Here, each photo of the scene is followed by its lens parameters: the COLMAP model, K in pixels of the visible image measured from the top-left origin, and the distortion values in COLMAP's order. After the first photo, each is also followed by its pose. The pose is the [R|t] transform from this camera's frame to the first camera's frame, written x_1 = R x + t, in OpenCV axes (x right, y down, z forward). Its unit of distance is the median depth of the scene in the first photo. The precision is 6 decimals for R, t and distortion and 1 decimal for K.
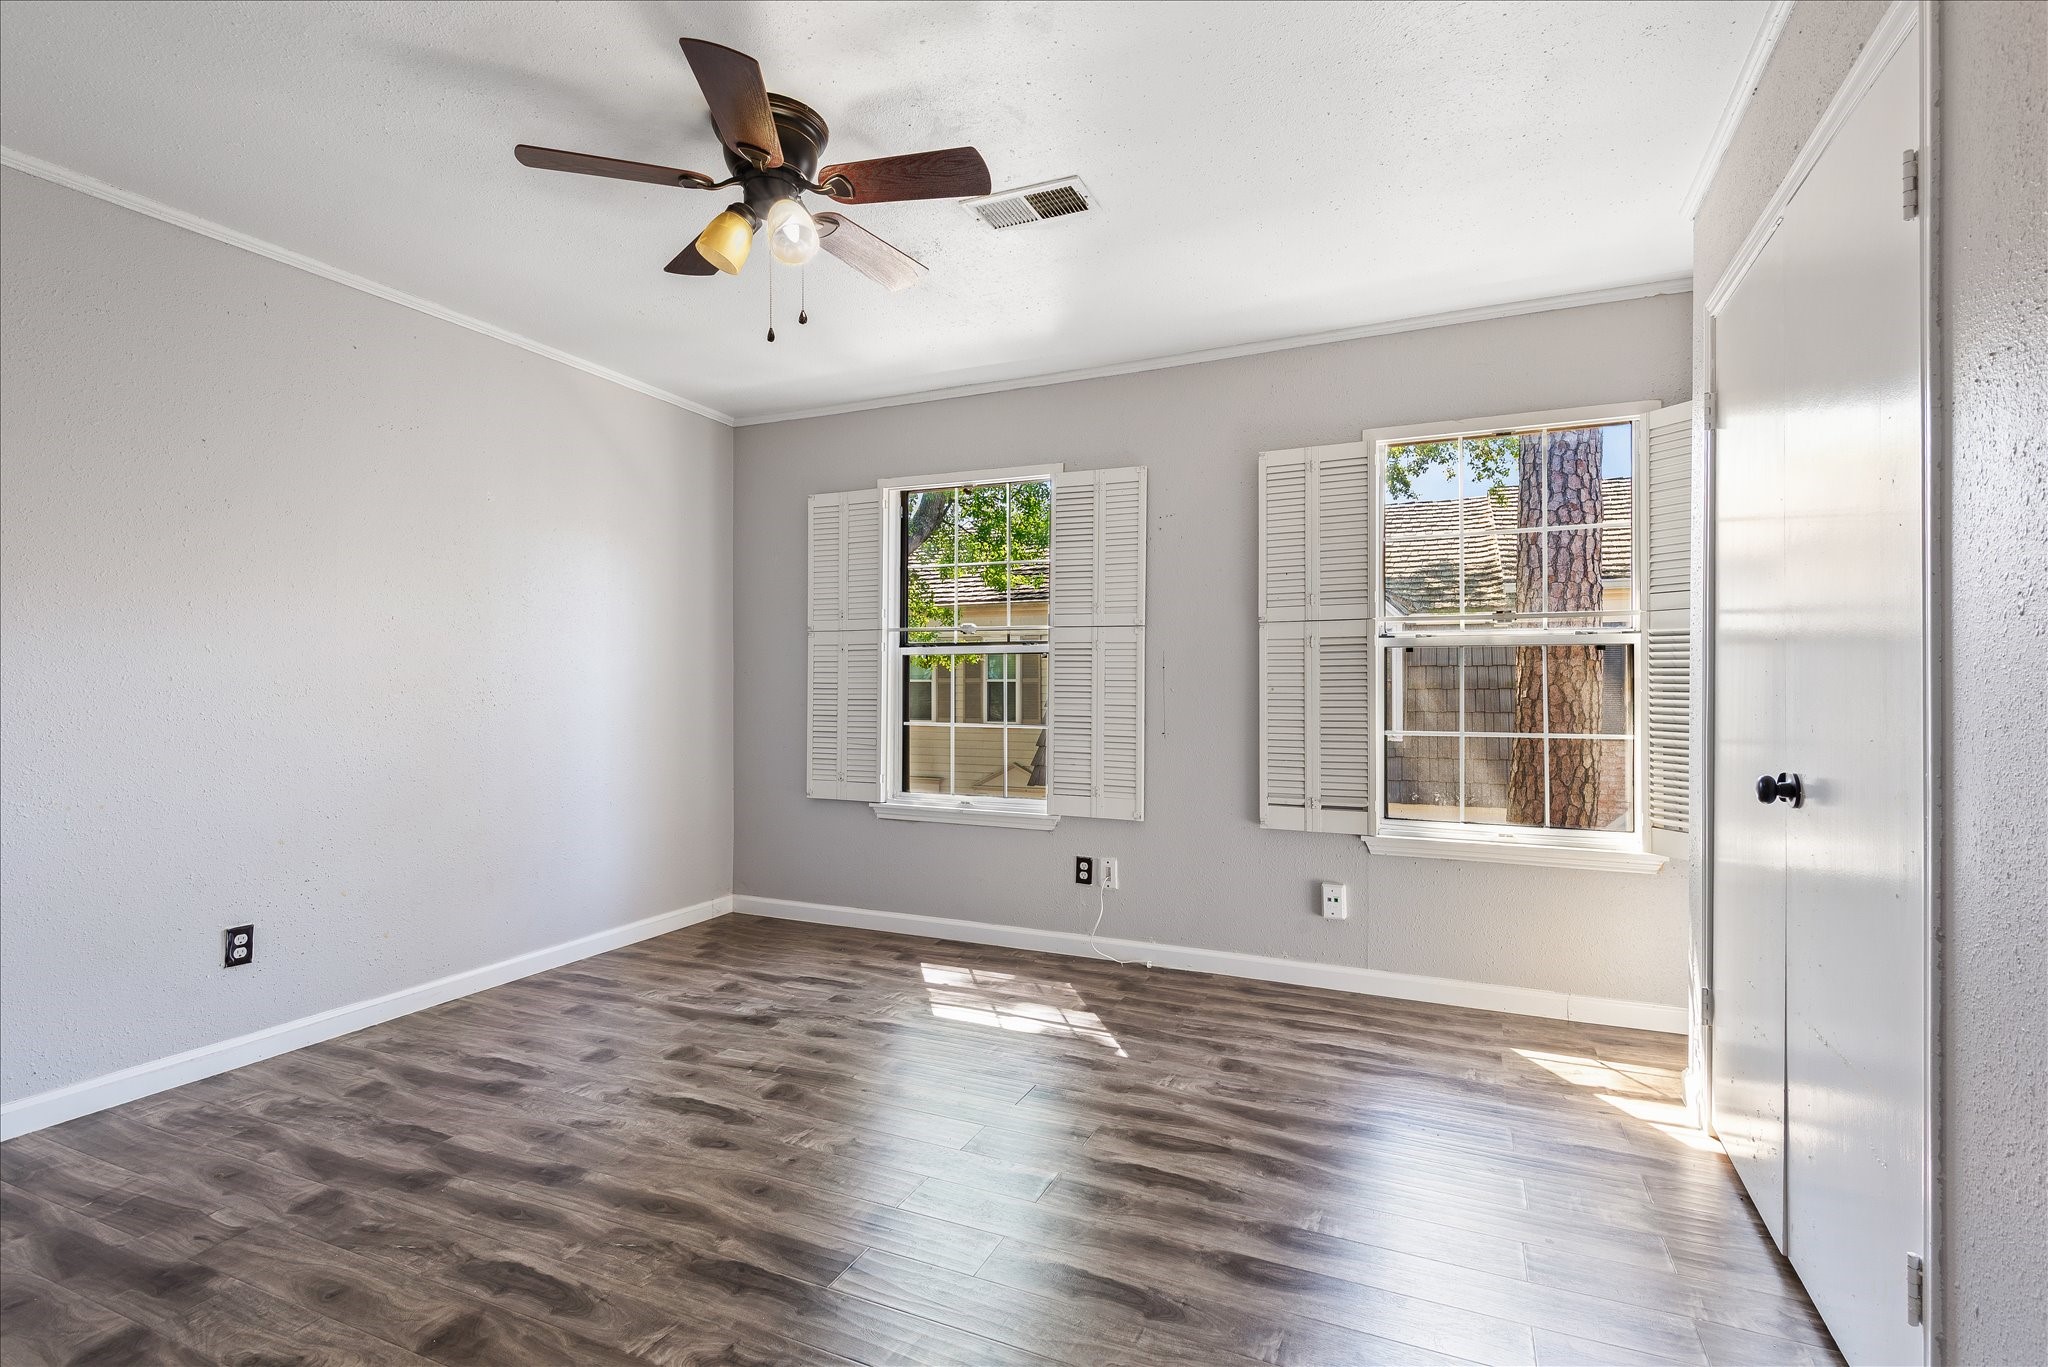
lens RADIAL K [[943.0, 0, 1018.5], [0, 943.0, 680.1], [0, 0, 1]] dist [0.020018, -0.012659]
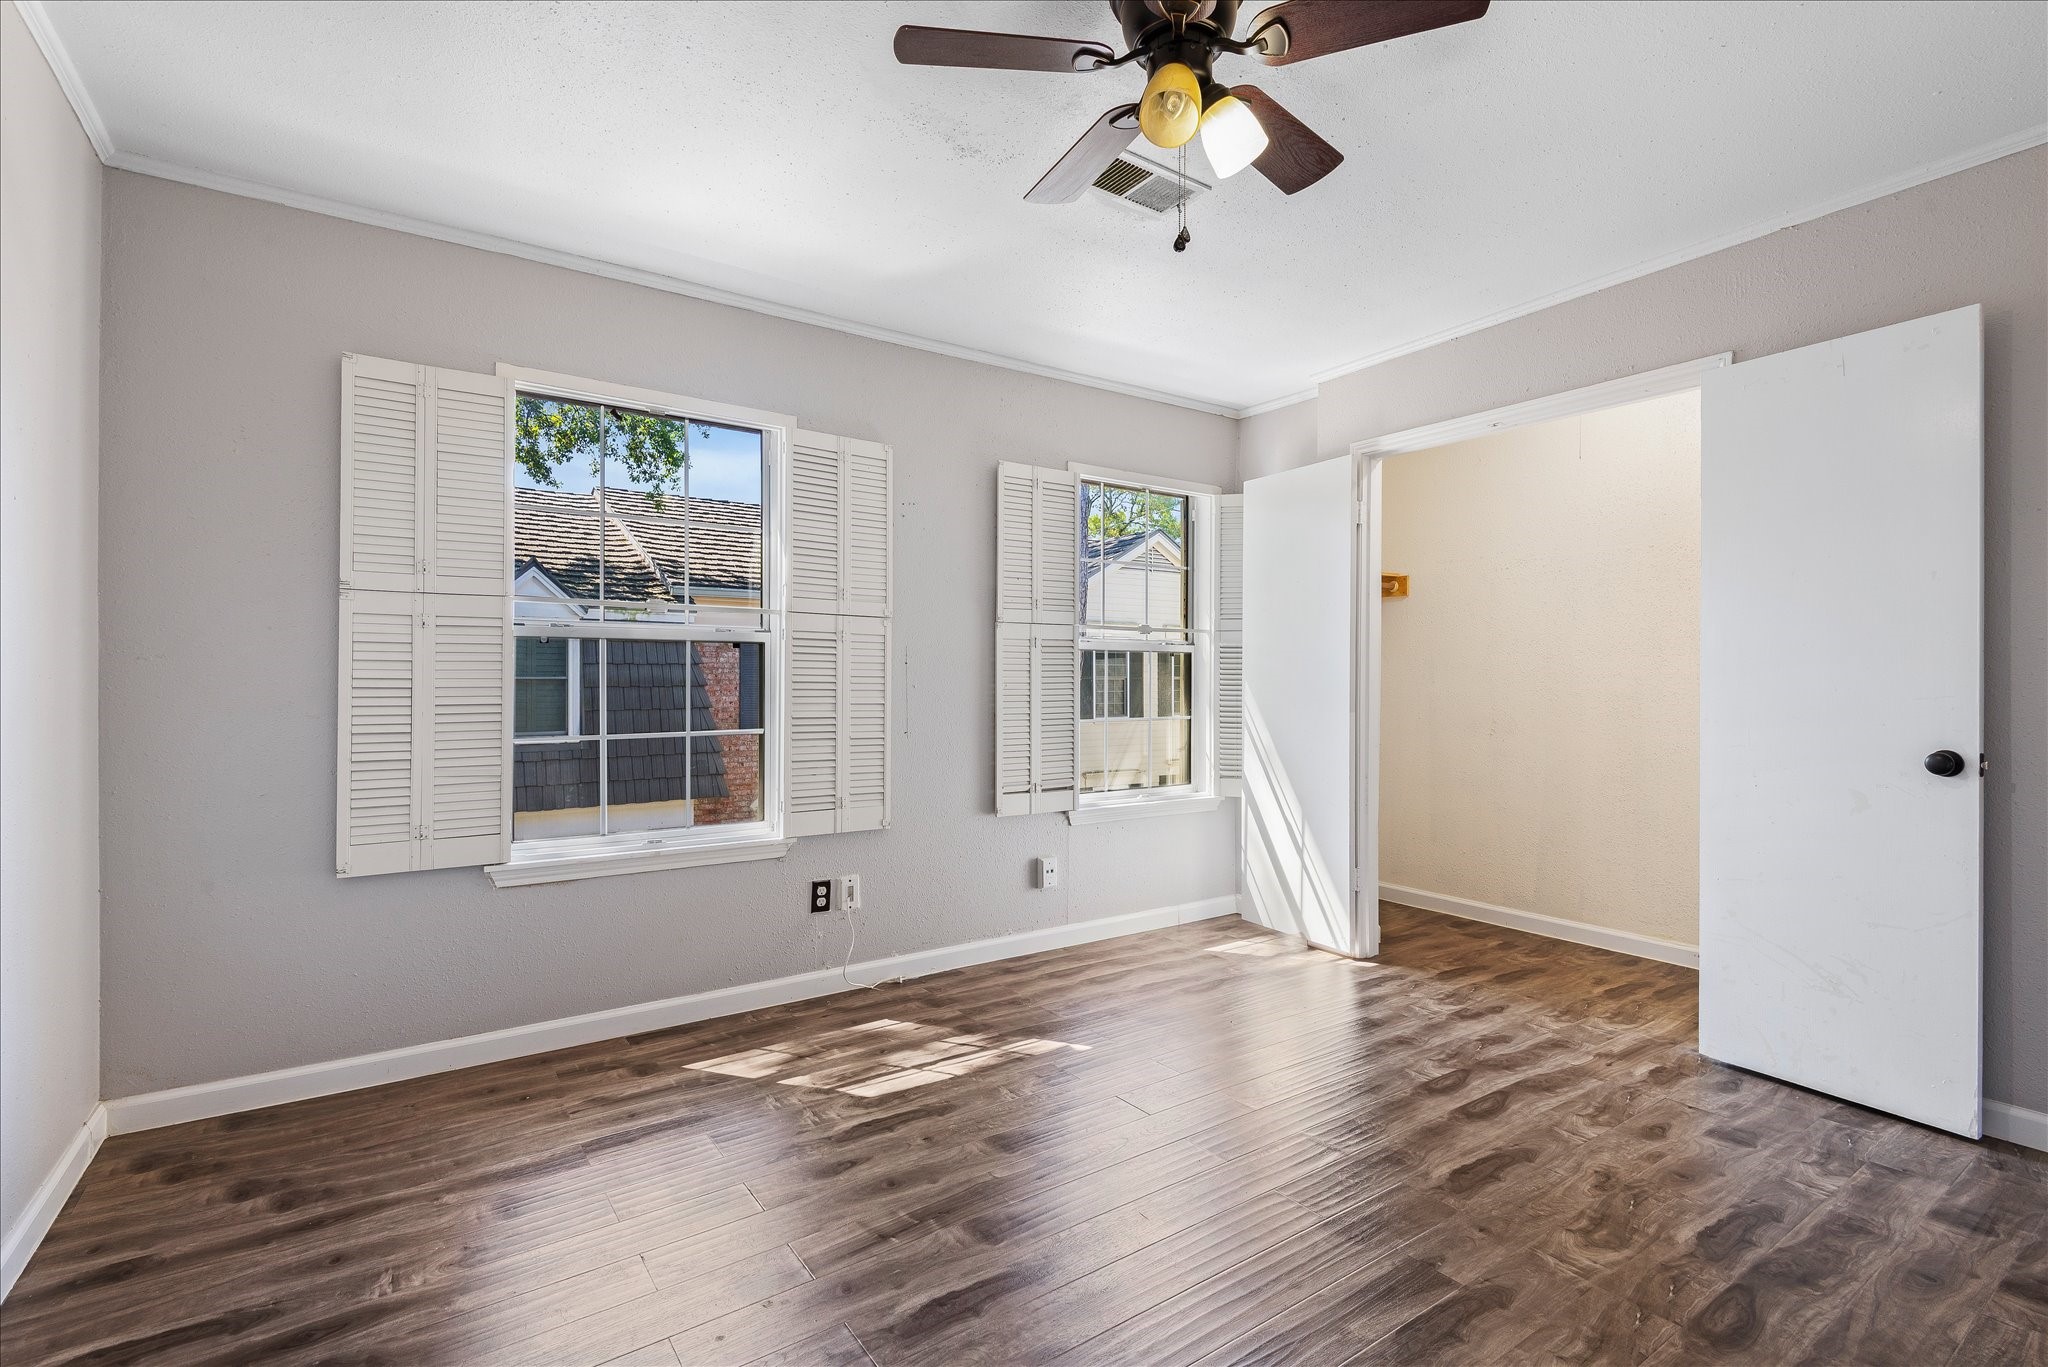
lens RADIAL K [[943.0, 0, 1032.8], [0, 943.0, 686.0], [0, 0, 1]] dist [0.020018, -0.012659]
pose [[0.513429, -0.003141, 0.858126, -0.624799], [-0.002797, 0.999982, 0.005333, 0.004500], [-0.858128, -0.005139, 0.513411, 0.425078]]
